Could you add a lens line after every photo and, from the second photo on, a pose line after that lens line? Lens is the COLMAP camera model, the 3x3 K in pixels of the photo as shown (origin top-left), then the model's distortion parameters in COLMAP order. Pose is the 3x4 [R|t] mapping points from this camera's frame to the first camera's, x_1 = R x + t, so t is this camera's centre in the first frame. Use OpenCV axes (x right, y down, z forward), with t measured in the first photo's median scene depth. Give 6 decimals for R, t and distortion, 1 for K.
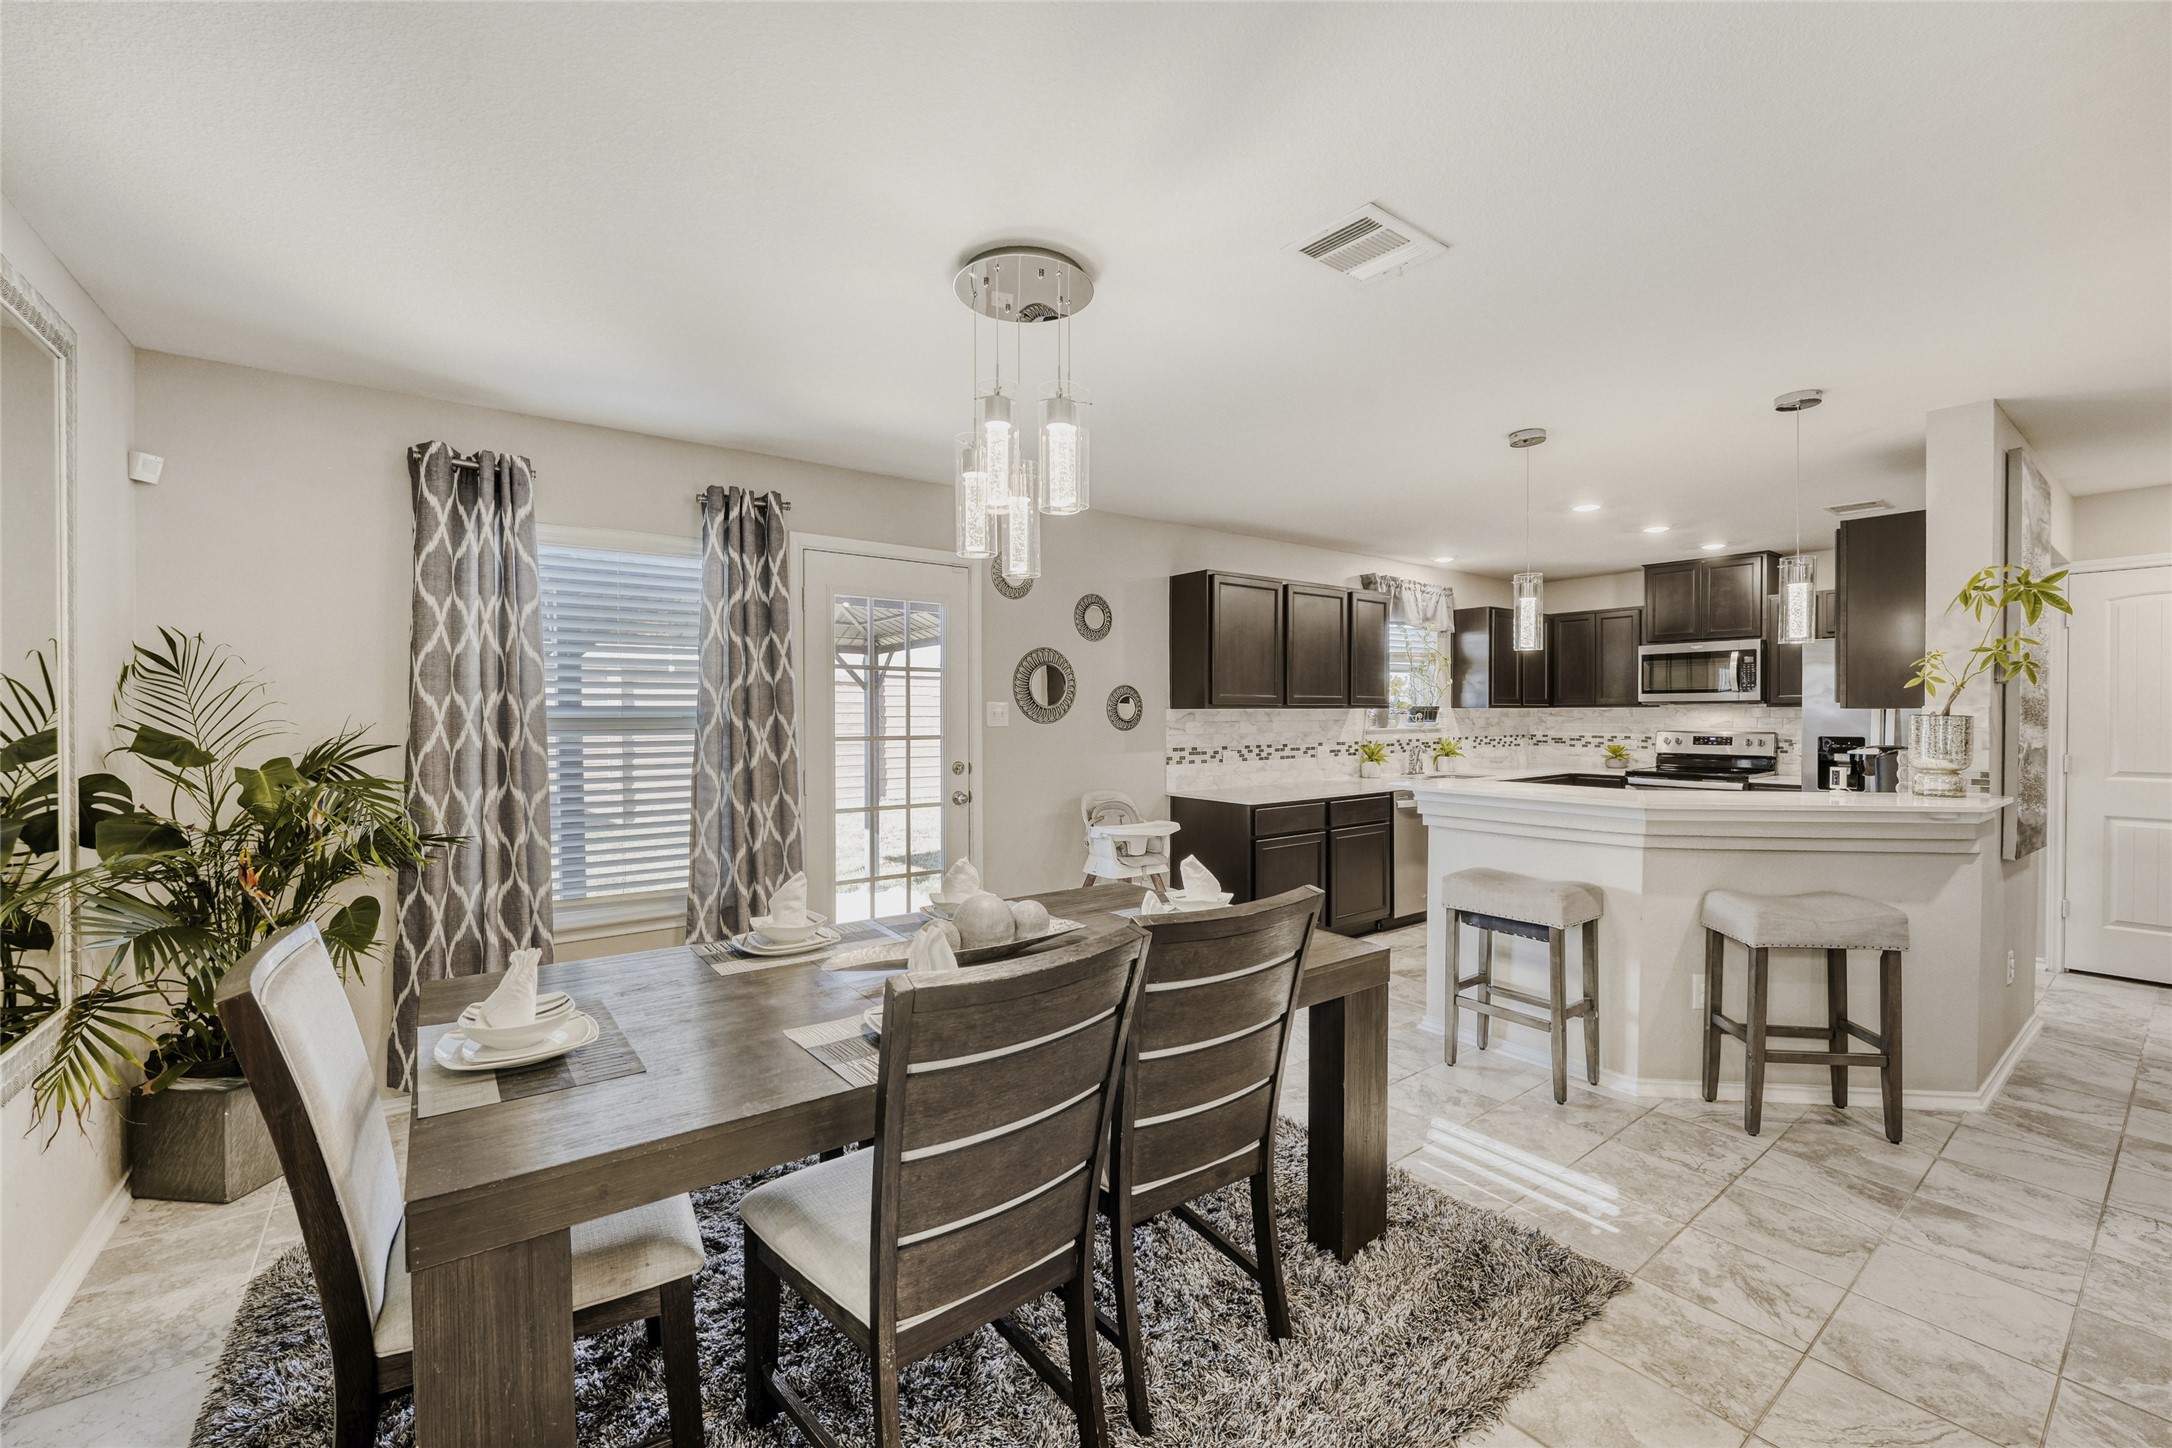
lens RADIAL K [[897.6, 0, 1095.4], [0, 897.6, 719.9], [0, 0, 1]] dist [-0.010898, 0.002115]
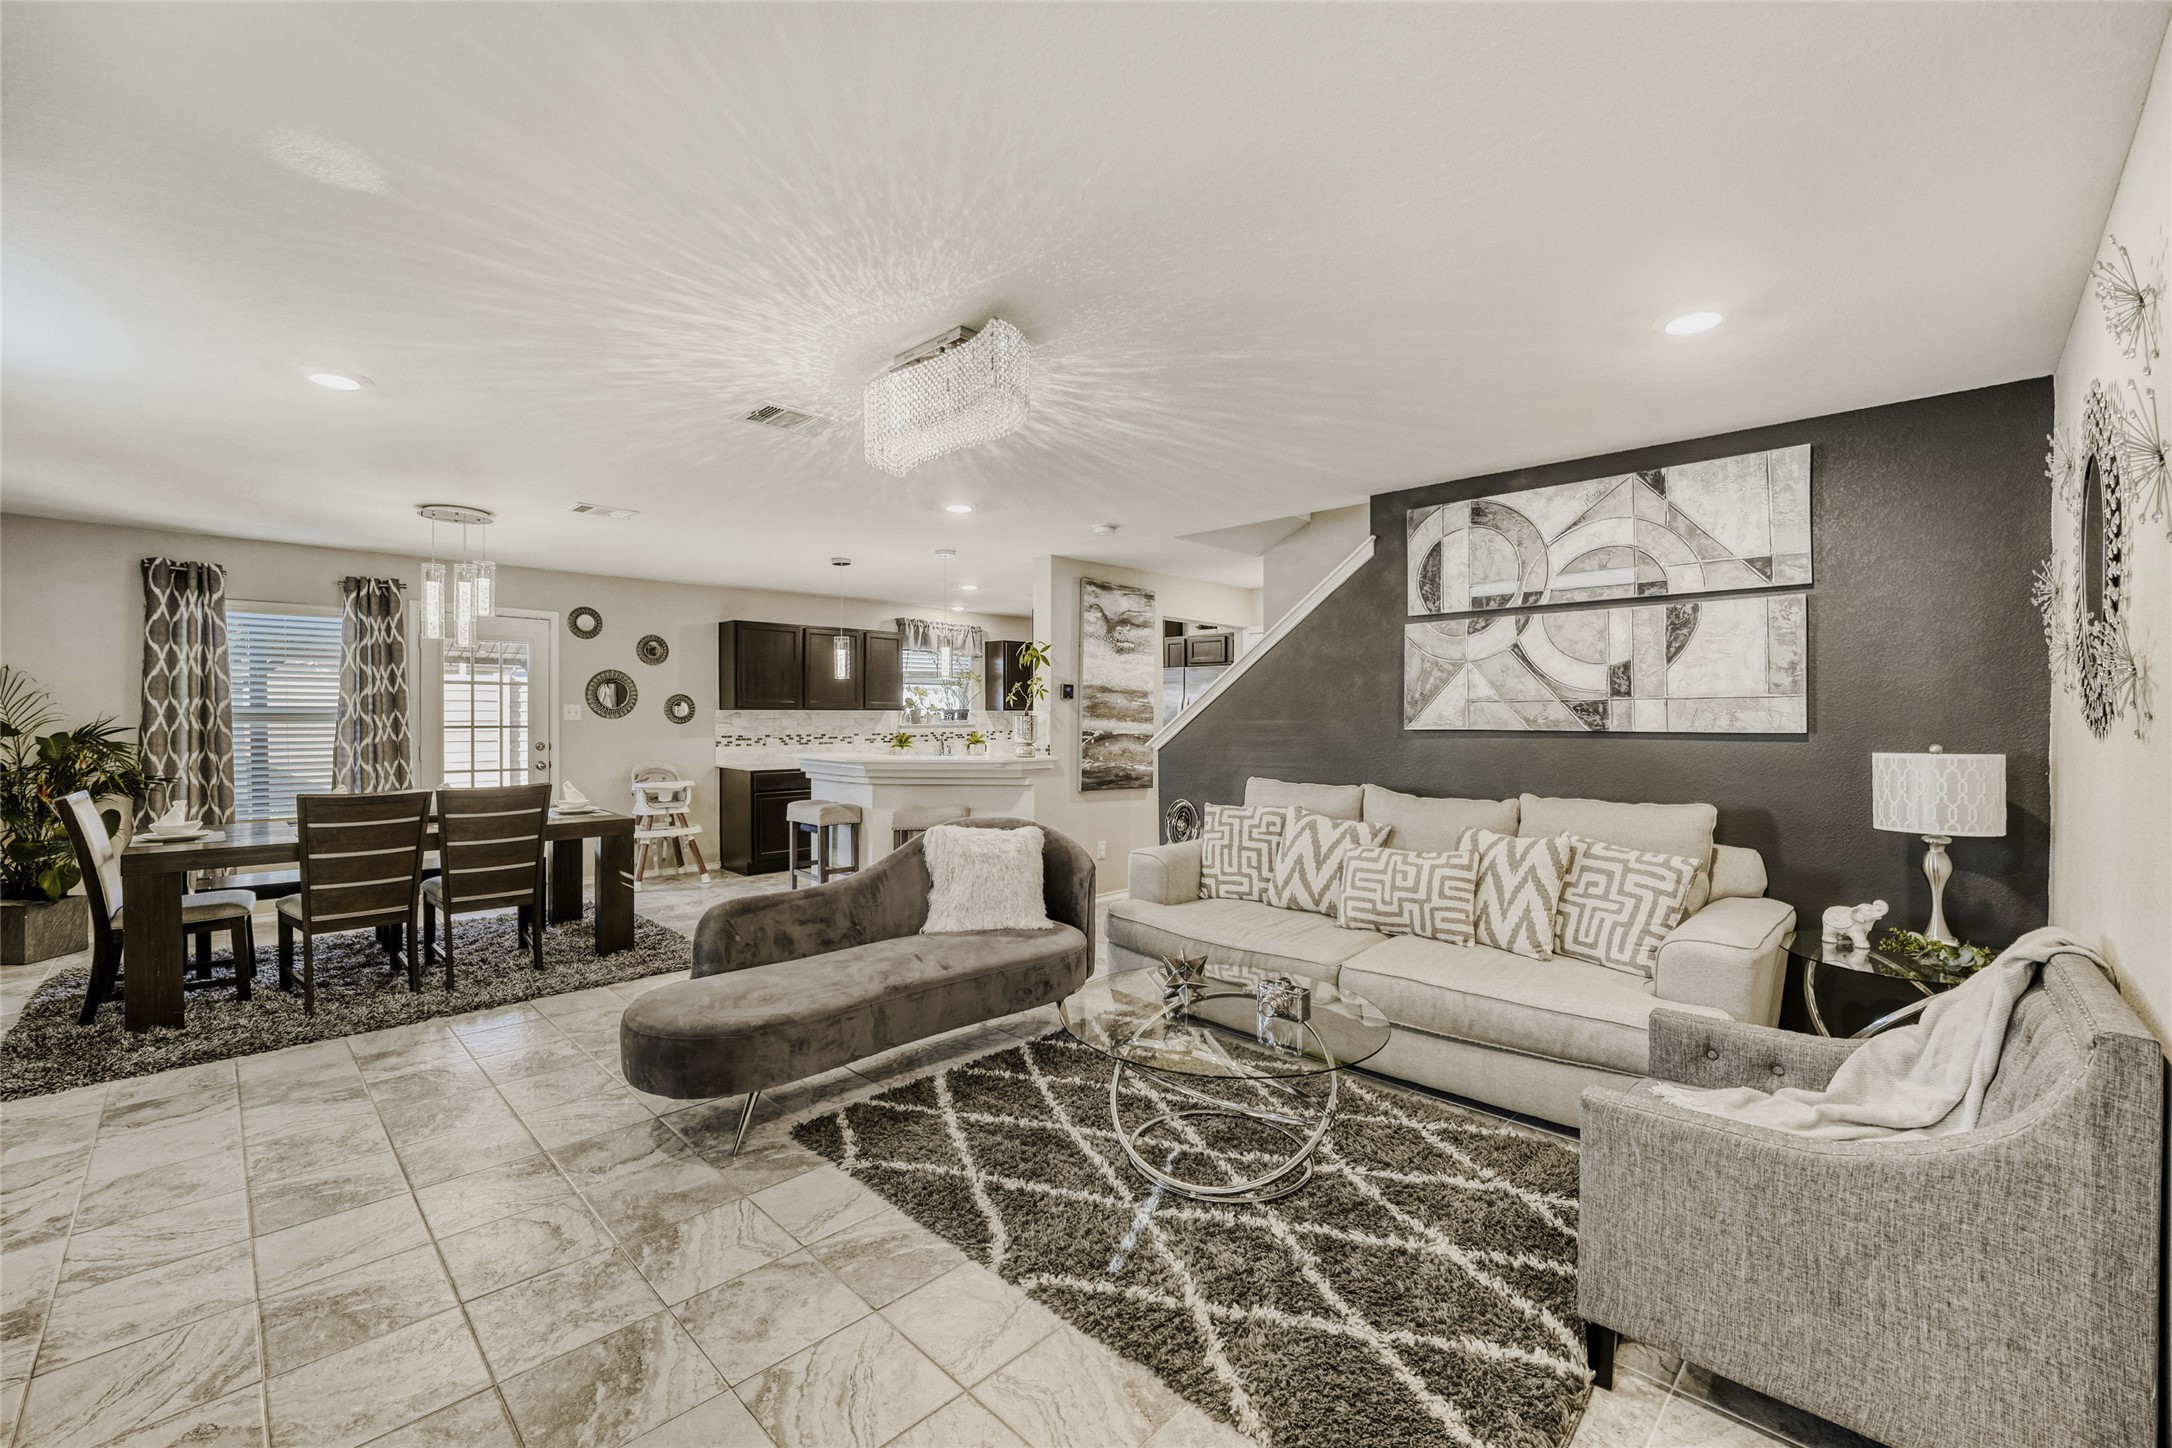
lens RADIAL K [[897.6, 0, 1086.0], [0, 897.6, 718.4], [0, 0, 1]] dist [-0.010898, 0.002115]
pose [[0.989133, 0.004149, 0.146963, 0.772037], [-0.003577, 0.999985, -0.004158, 0.010133], [-0.146978, 0.003587, 0.989133, -0.953869]]
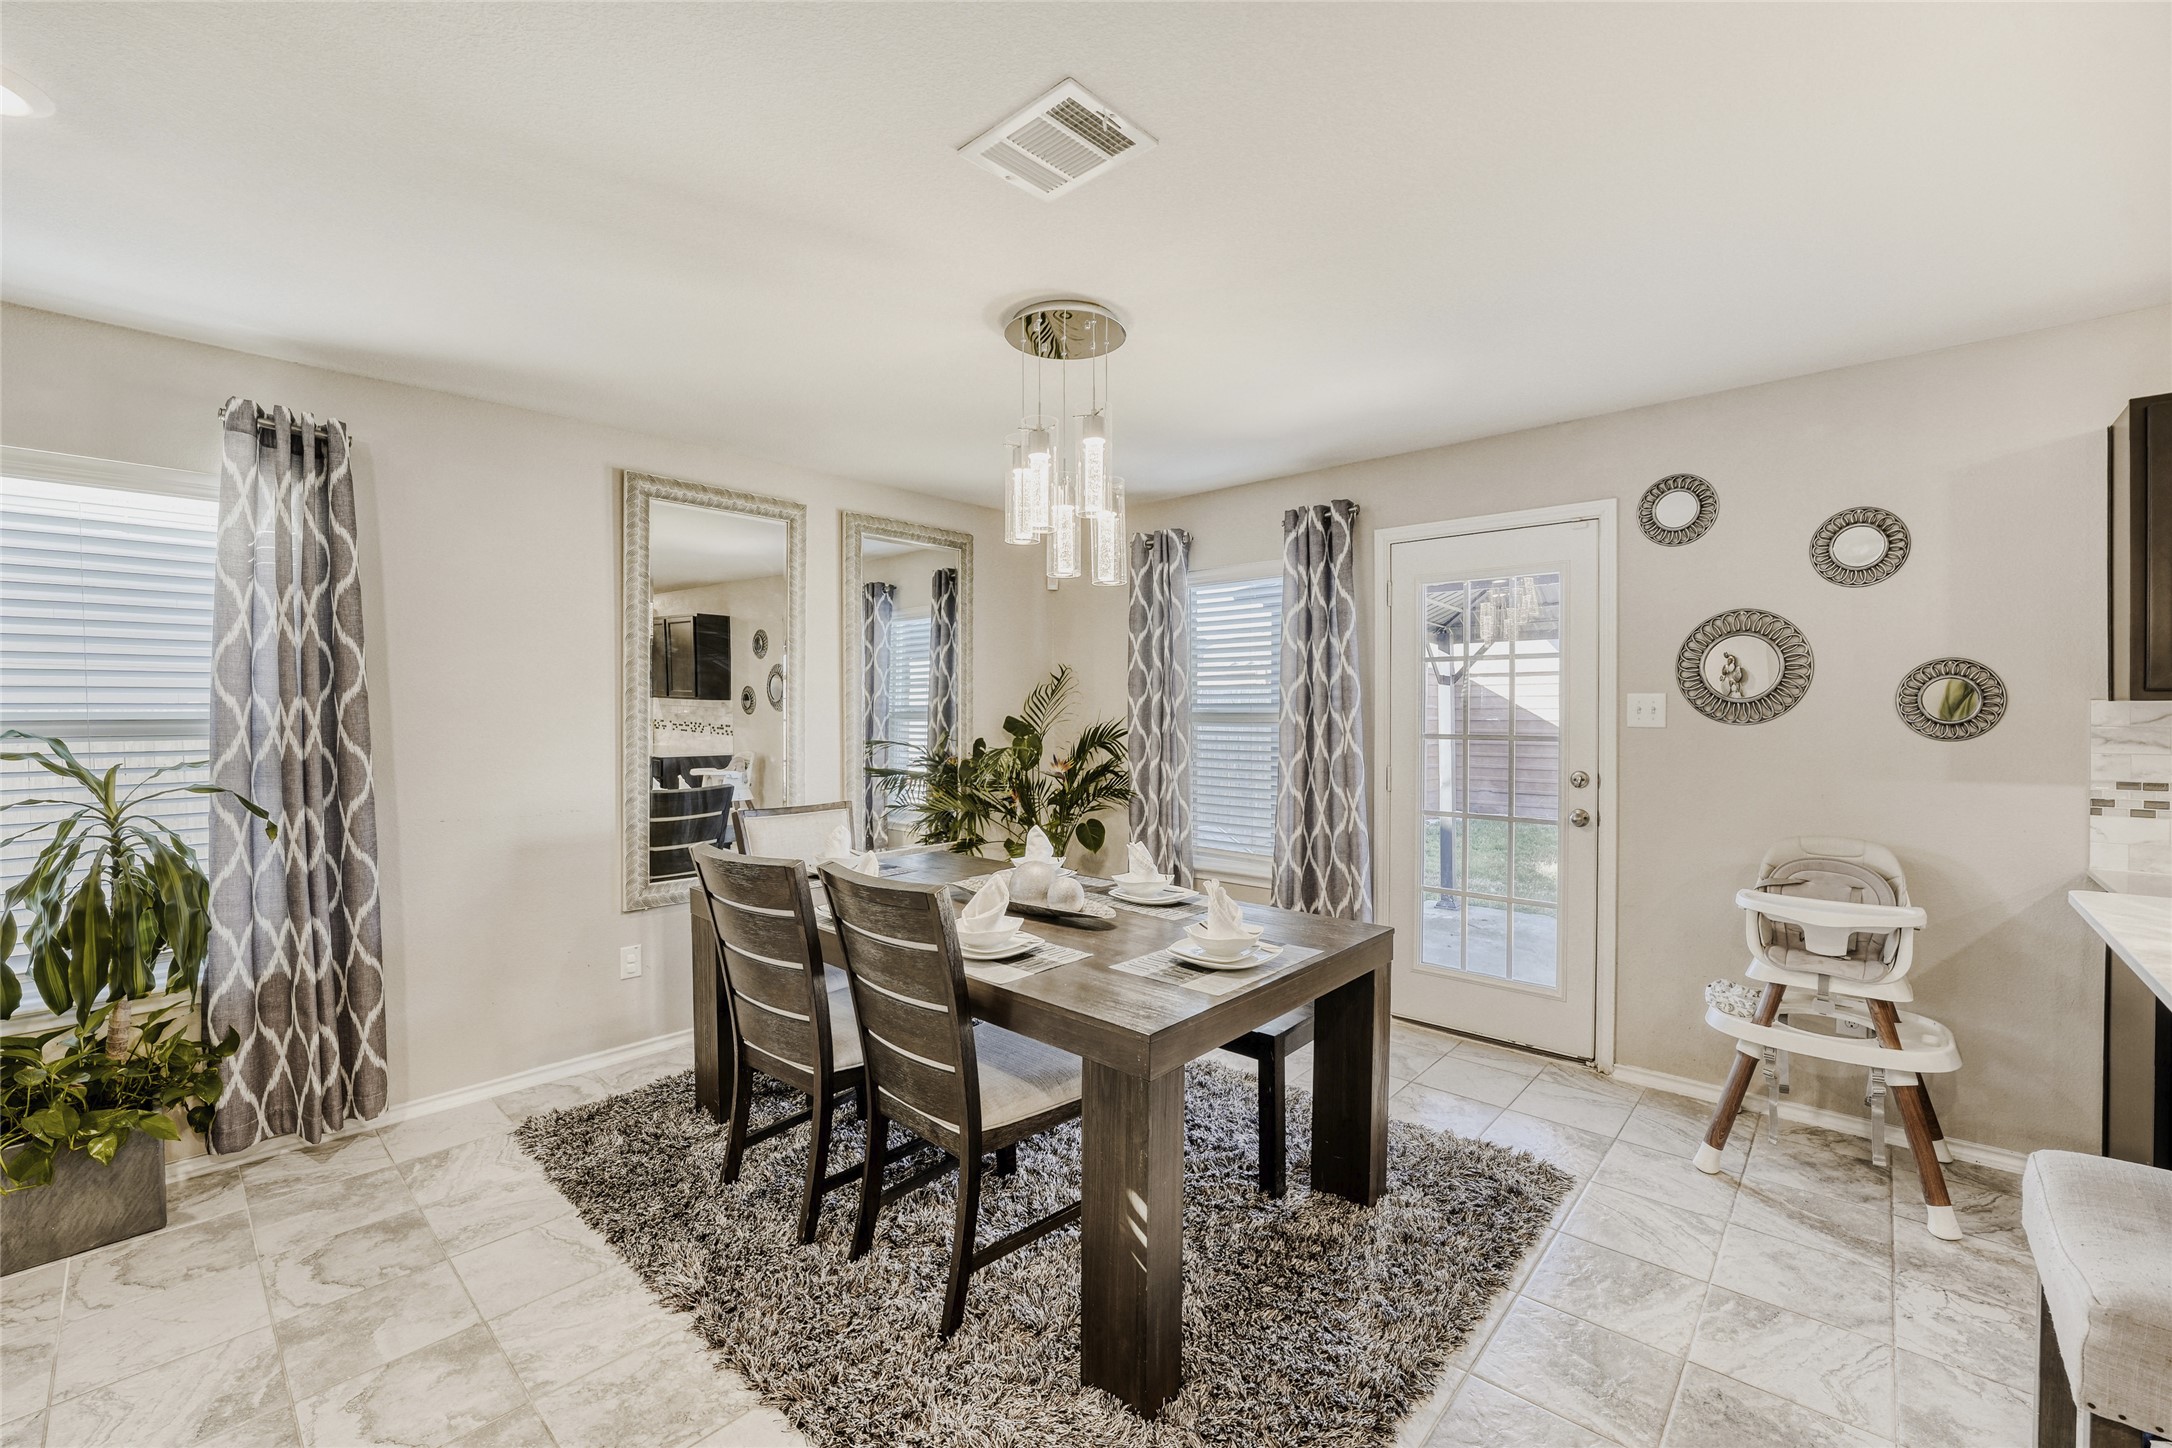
lens RADIAL K [[897.6, 0, 1087.3], [0, 897.6, 727.1], [0, 0, 1]] dist [-0.010898, 0.002115]
pose [[0.182337, 0.021035, -0.983011, 0.729054], [-0.006080, 0.999776, 0.020266, -0.007049], [0.983217, 0.002282, 0.182424, 0.600582]]
